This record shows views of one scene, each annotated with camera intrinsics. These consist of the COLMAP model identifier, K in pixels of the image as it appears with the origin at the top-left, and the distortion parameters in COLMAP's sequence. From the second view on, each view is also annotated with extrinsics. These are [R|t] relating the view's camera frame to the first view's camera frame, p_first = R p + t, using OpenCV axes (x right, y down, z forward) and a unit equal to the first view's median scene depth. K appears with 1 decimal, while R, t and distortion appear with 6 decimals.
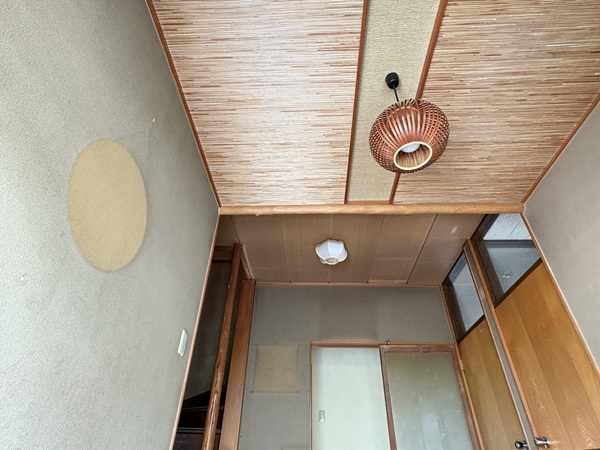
lens RADIAL K [[334.4, 0, 300.7], [0, 334.4, 225.9], [0, 0, 1]] dist [-0.007076, 0.002995]
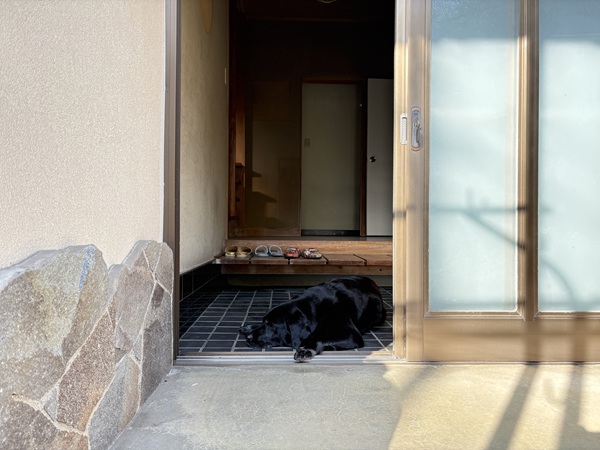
lens RADIAL K [[459.5, 0, 300.9], [0, 459.5, 226.2], [0, 0, 1]] dist [0.005235, -0.005758]
pose [[0.996698, -0.010043, 0.080576, -0.101178], [-0.040357, 0.799806, 0.598900, -0.168824], [-0.070460, -0.600174, 0.796760, -0.497008]]
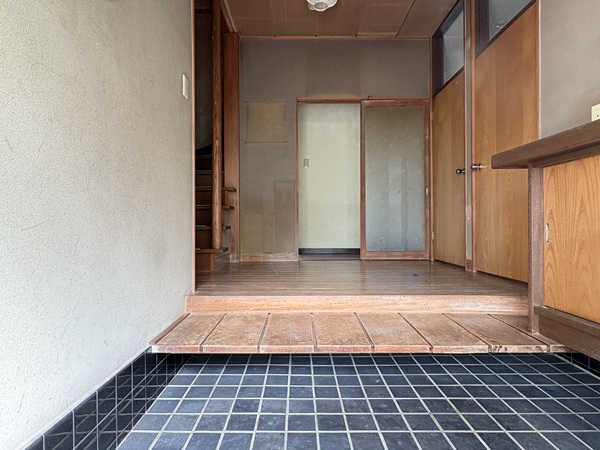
lens RADIAL K [[334.4, 0, 297.8], [0, 334.4, 223.5], [0, 0, 1]] dist [-0.007076, 0.002995]
pose [[0.999080, -0.025261, 0.034659, -0.015643], [-0.000915, 0.795404, 0.606079, 0.020550], [-0.042878, -0.605553, 0.794649, -0.087876]]
